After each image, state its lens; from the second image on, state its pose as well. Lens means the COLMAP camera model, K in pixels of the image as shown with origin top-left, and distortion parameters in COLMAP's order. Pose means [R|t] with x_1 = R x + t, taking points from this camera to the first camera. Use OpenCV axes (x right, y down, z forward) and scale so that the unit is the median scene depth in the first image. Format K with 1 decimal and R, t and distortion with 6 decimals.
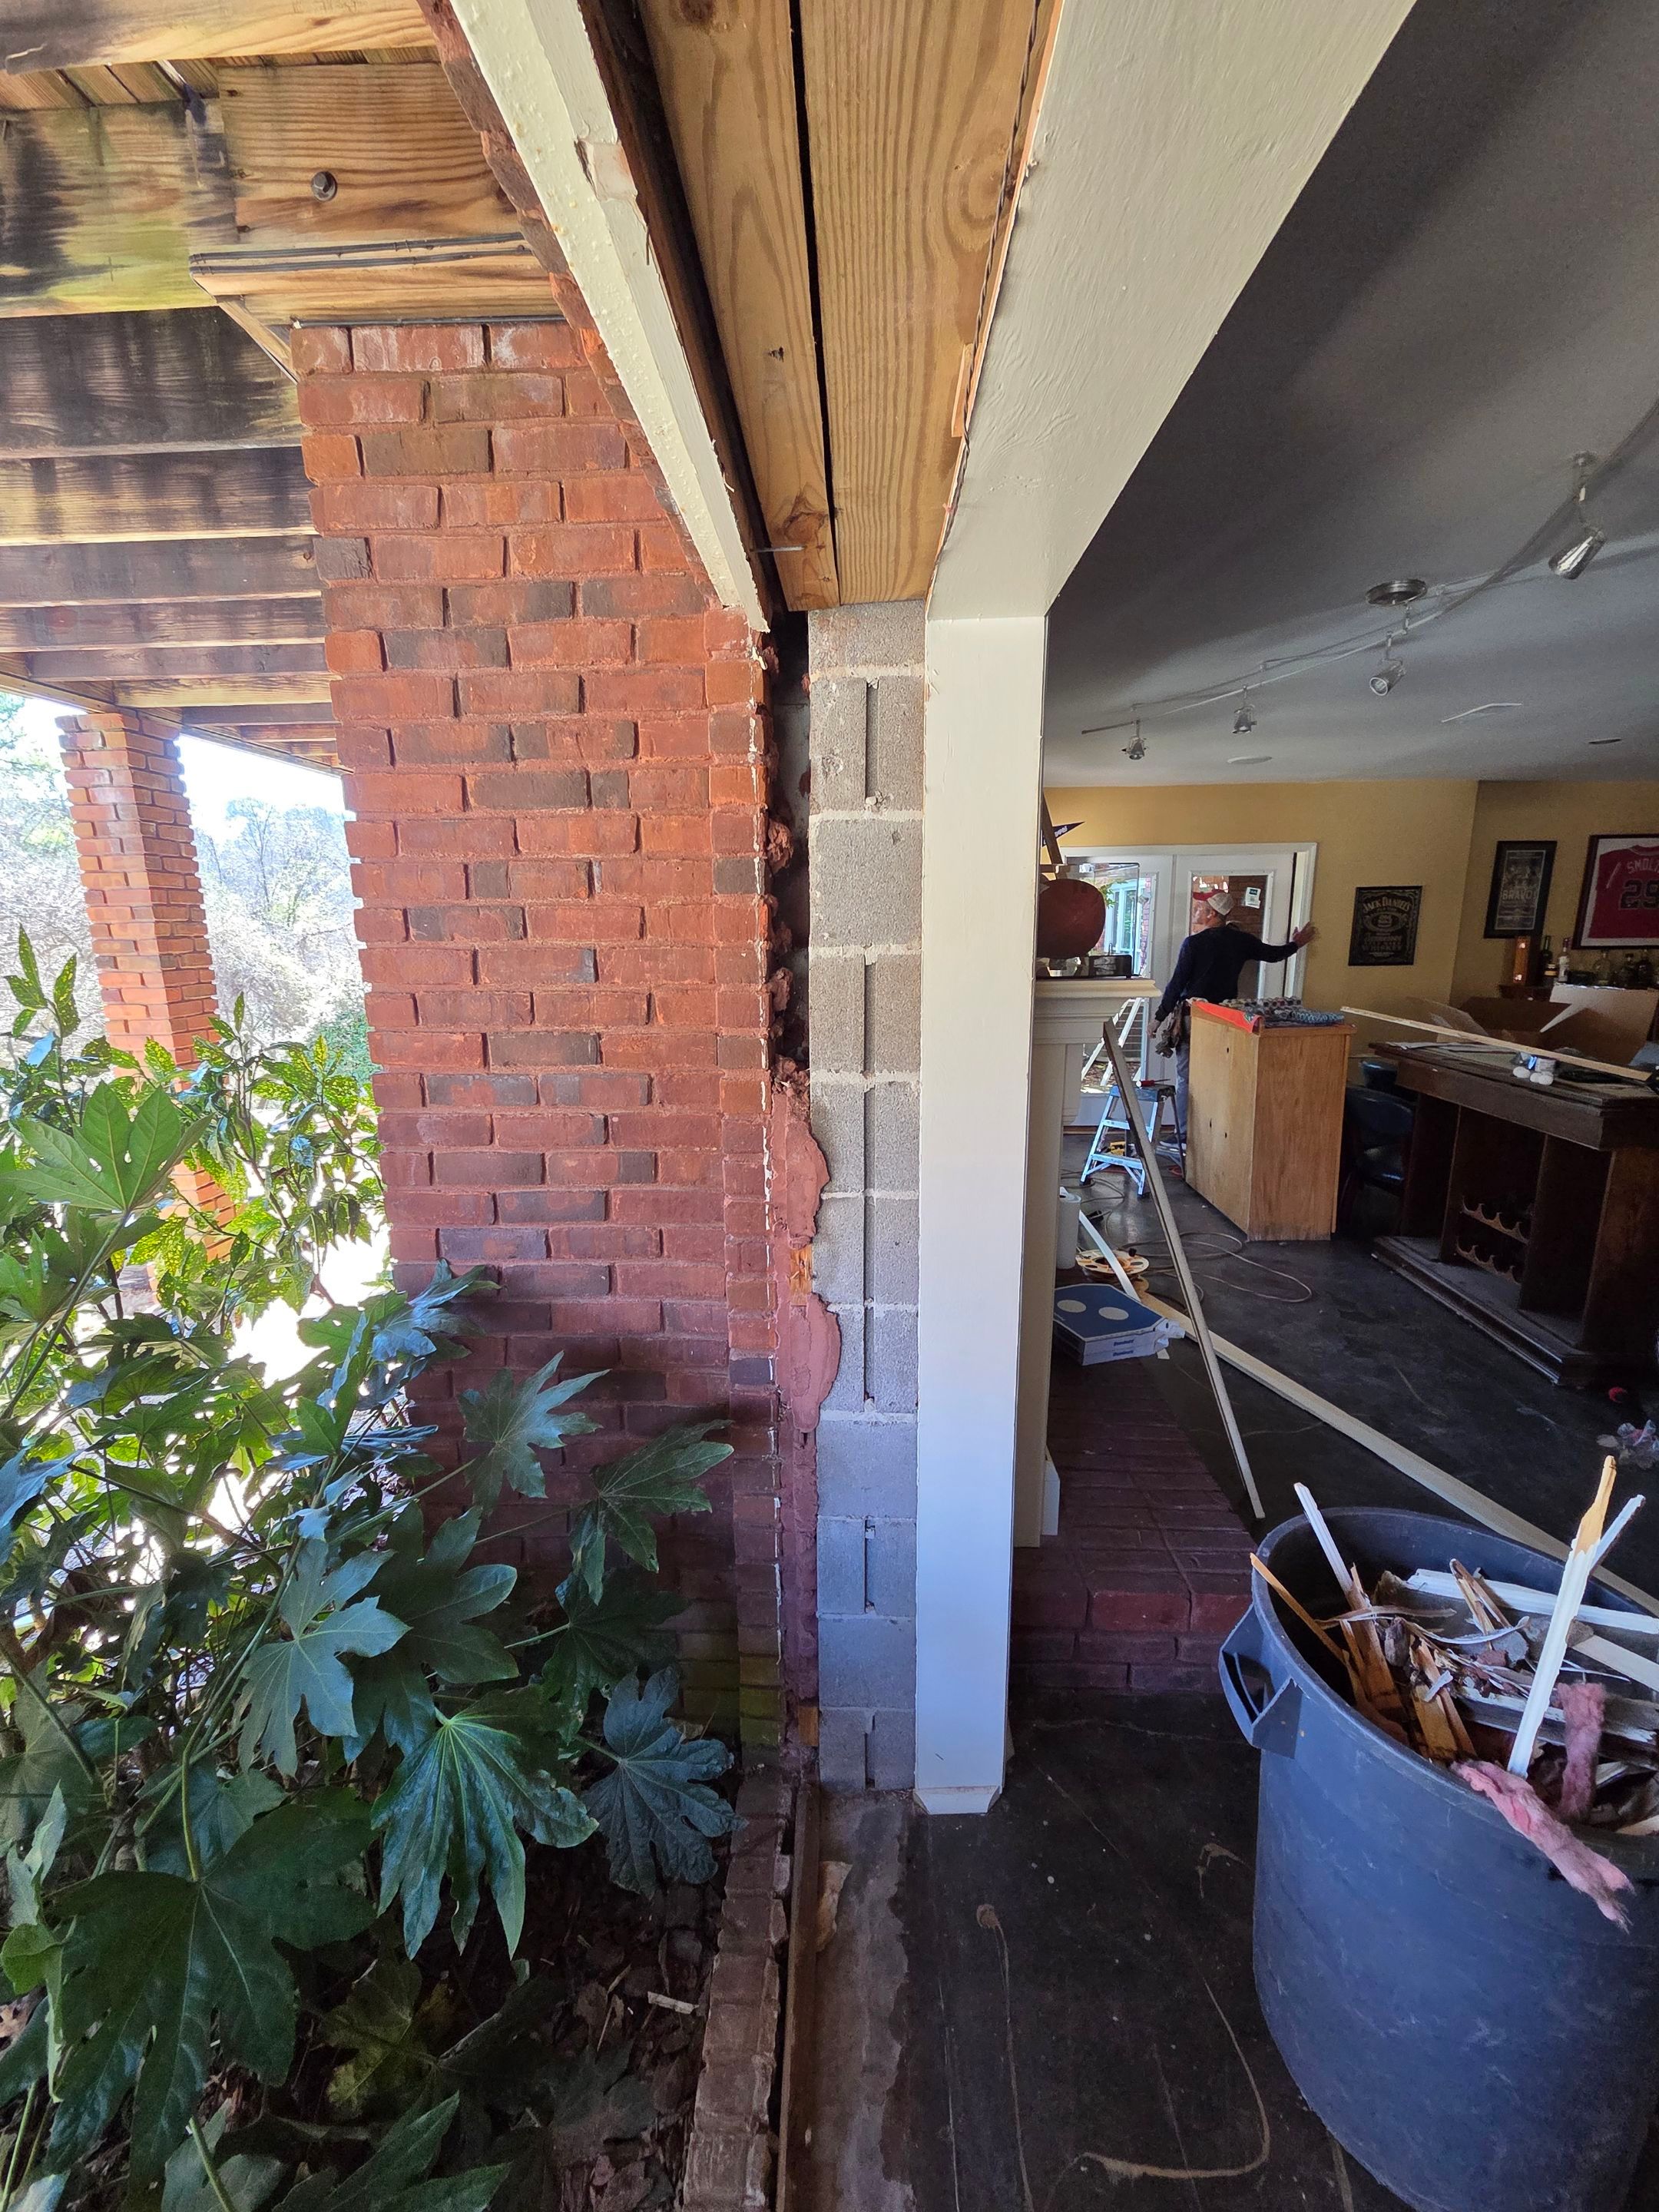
lens RADIAL K [[902.6, 0, 822.8], [0, 902.6, 1105.3], [0, 0, 1]] dist [0.002284, -0.000729]
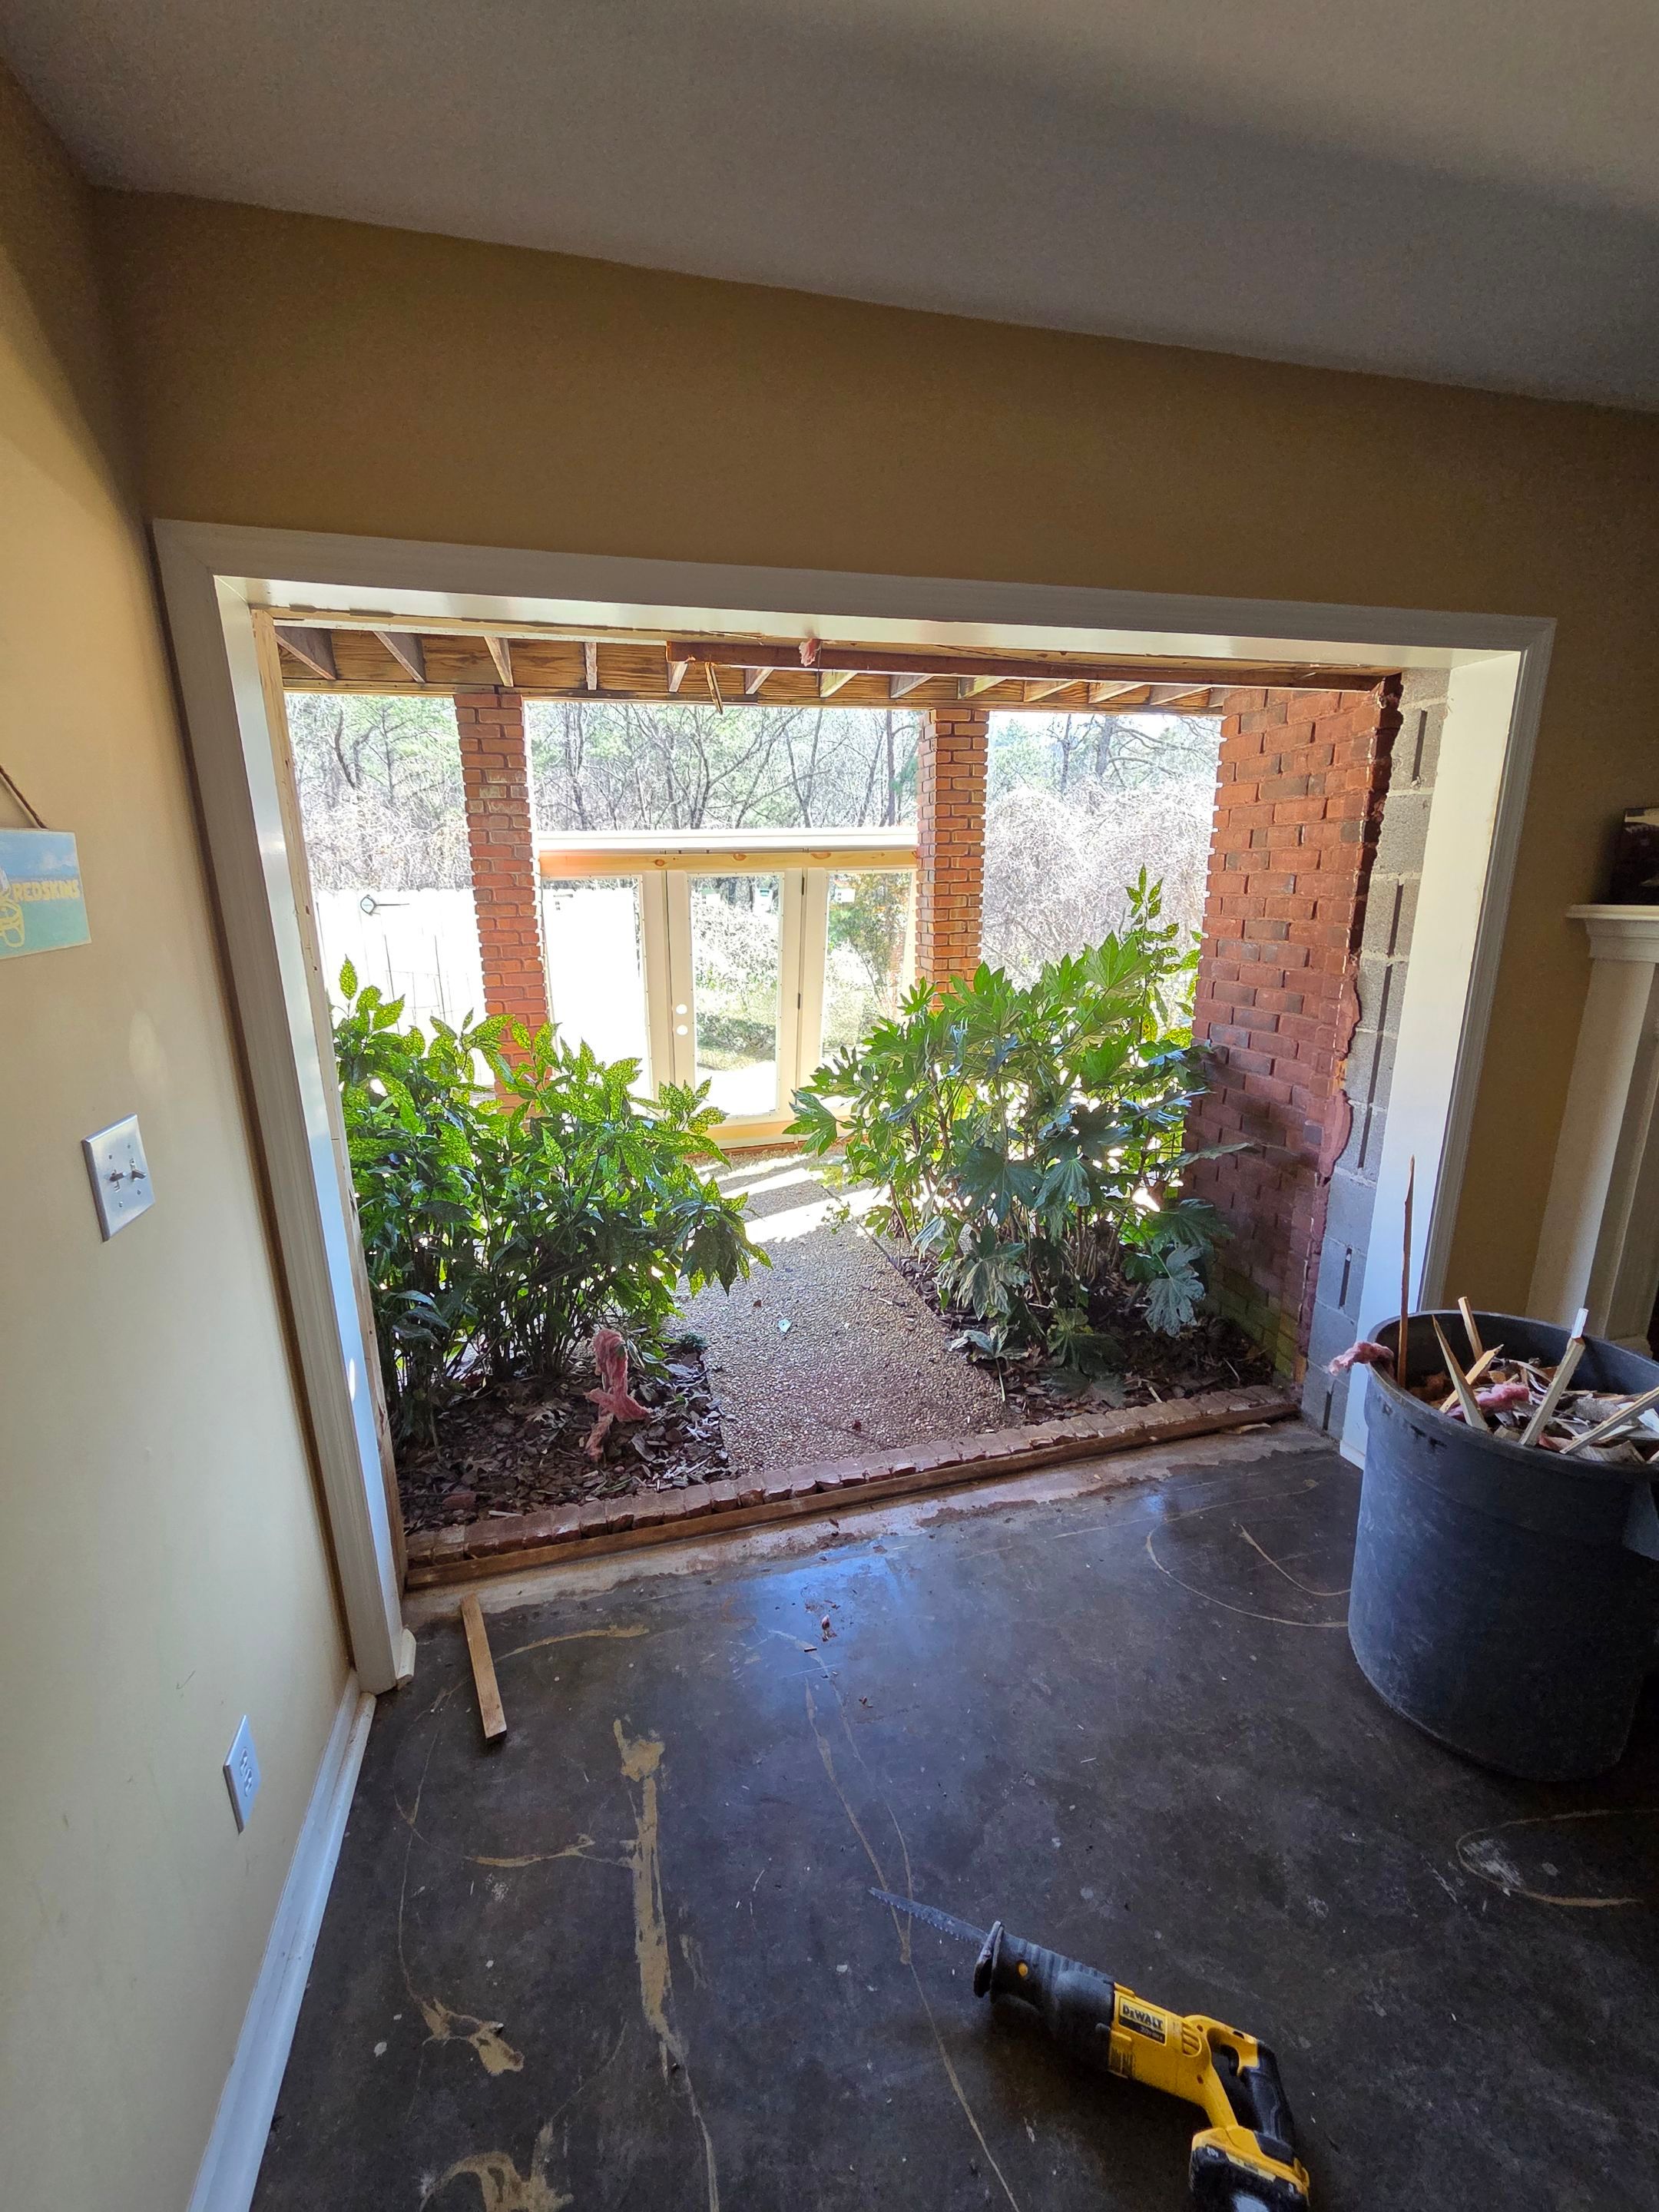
lens RADIAL K [[902.6, 0, 815.7], [0, 902.6, 1105.6], [0, 0, 1]] dist [0.002284, -0.000729]
pose [[0.288079, 0.241997, -0.926525, 1.266974], [-0.179369, 0.964054, 0.196029, 0.087918], [0.940658, 0.109718, 0.321130, -0.428485]]
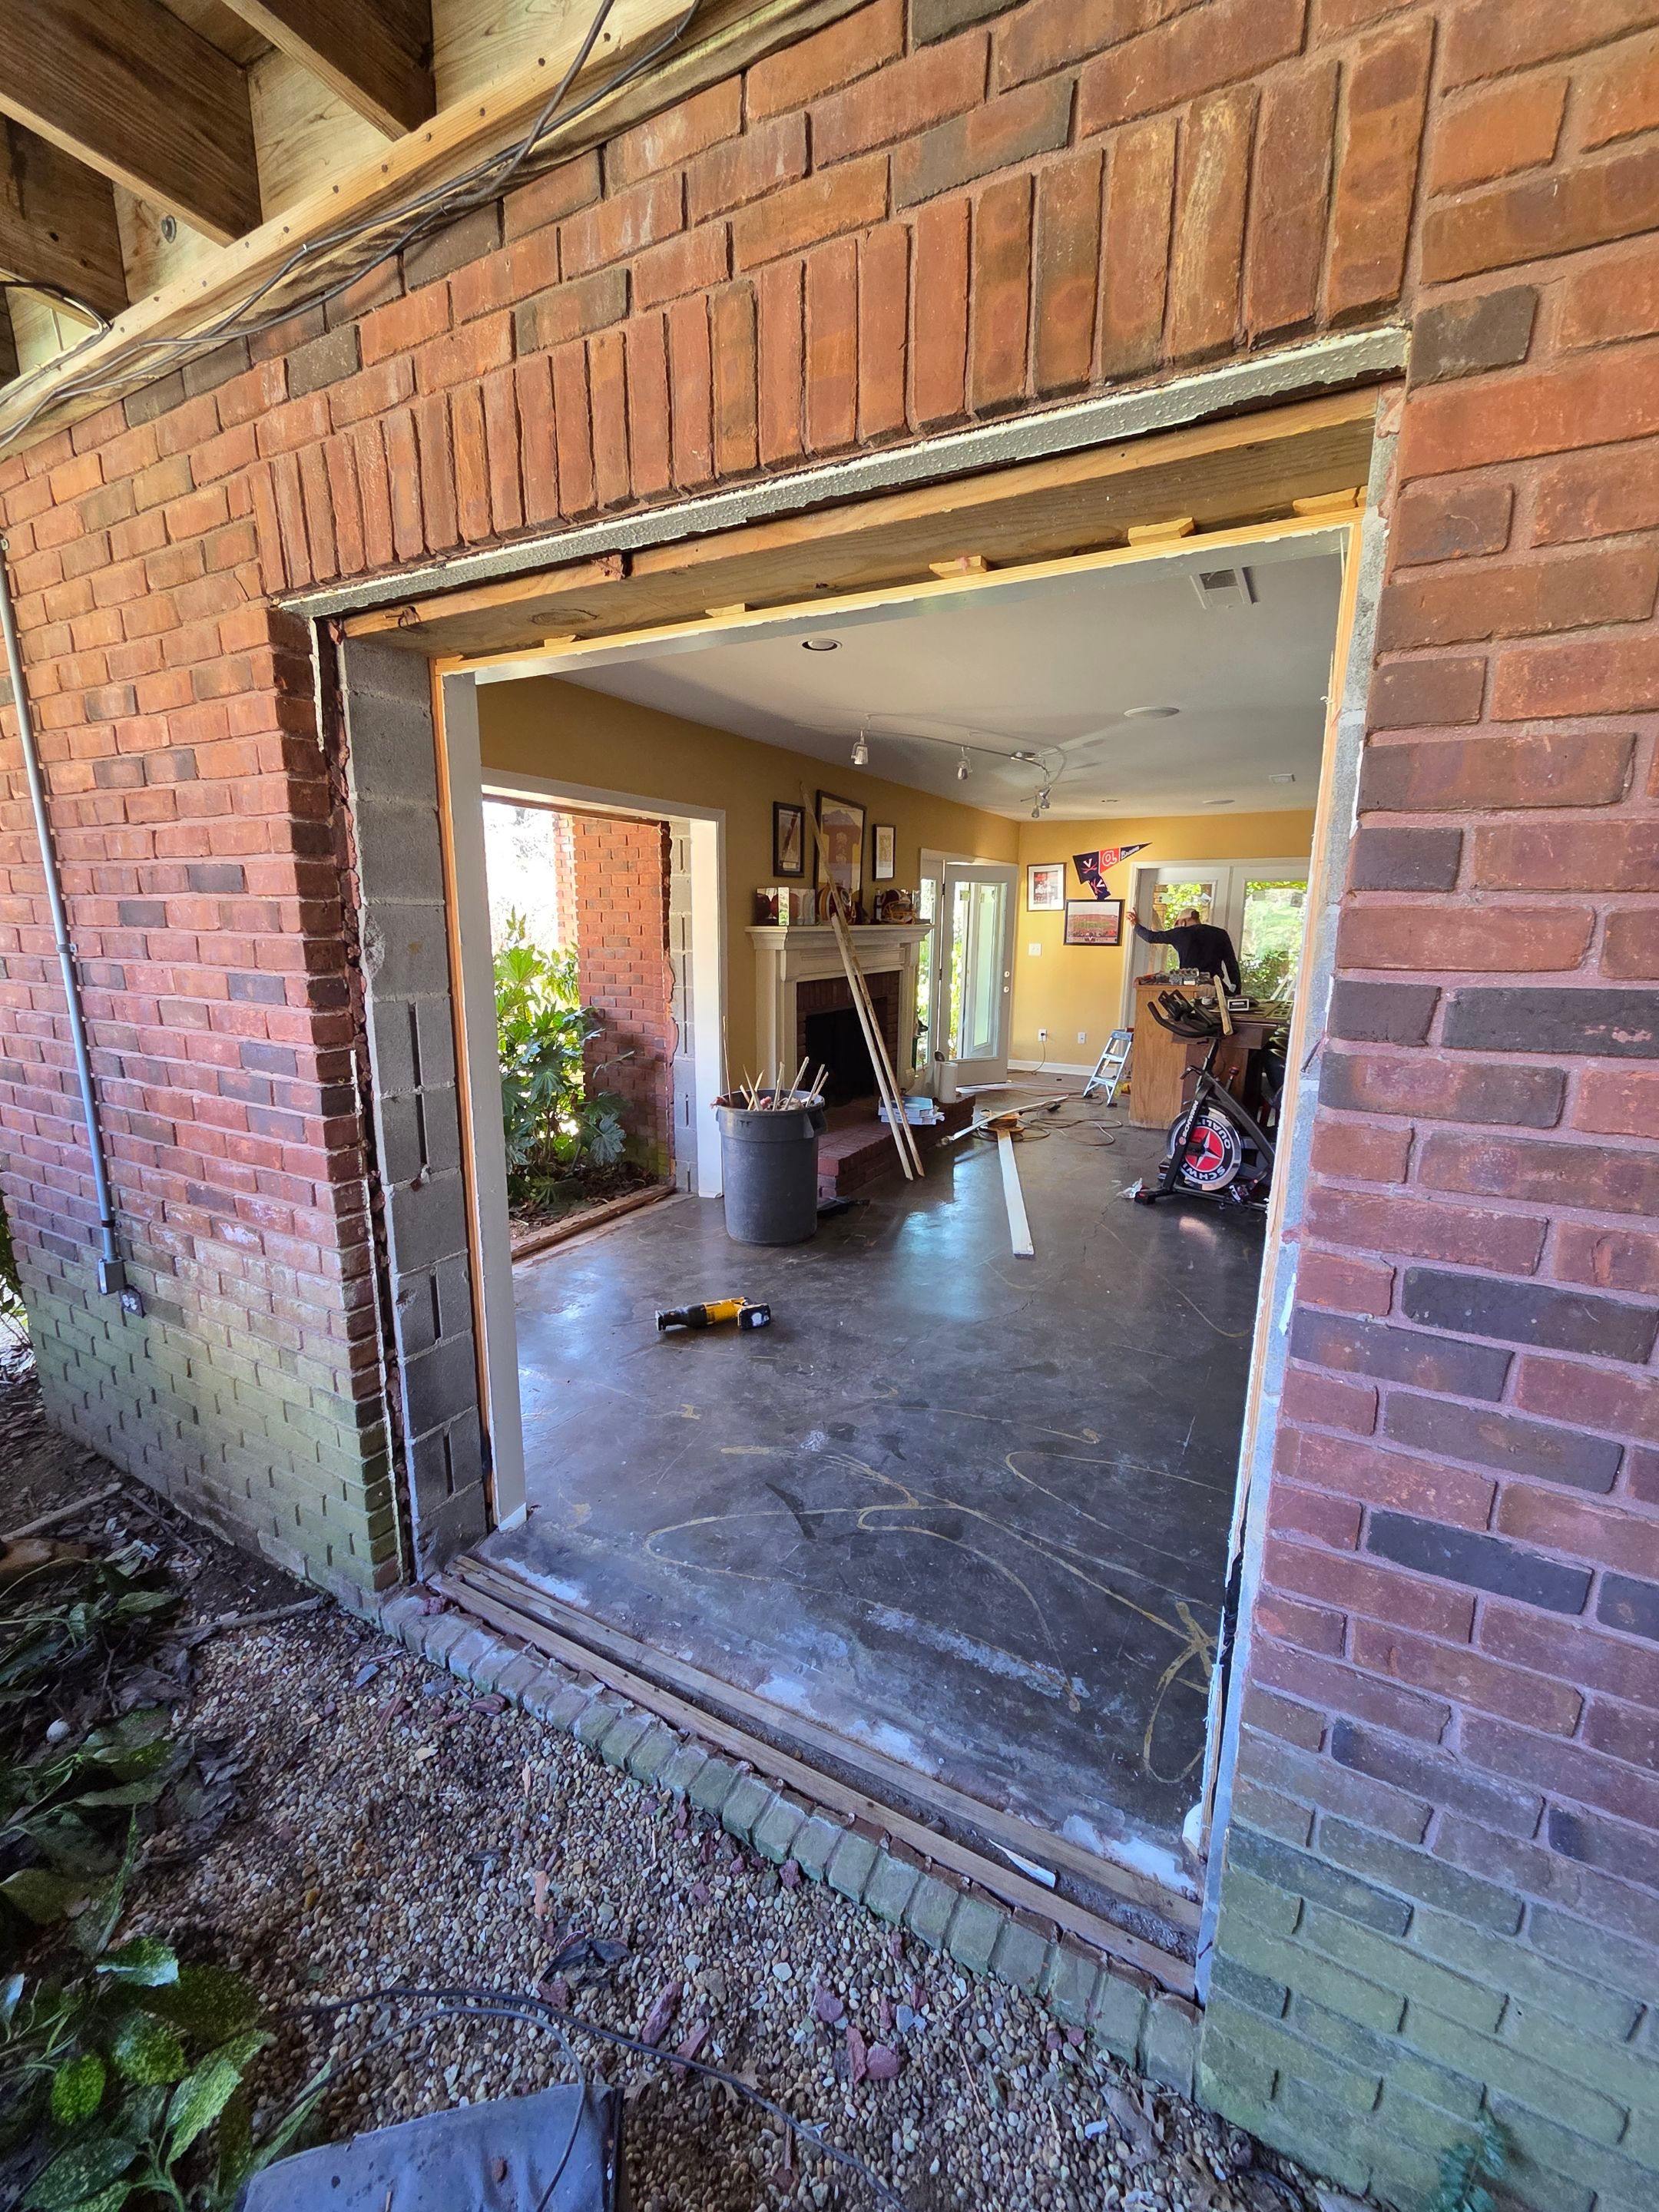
lens RADIAL K [[902.6, 0, 830.8], [0, 902.6, 1109.3], [0, 0, 1]] dist [0.002284, -0.000729]
pose [[0.899644, 0.108663, -0.422885, 2.004051], [-0.105819, 0.993924, 0.030277, 0.390191], [0.423606, 0.017511, 0.905677, -1.793953]]
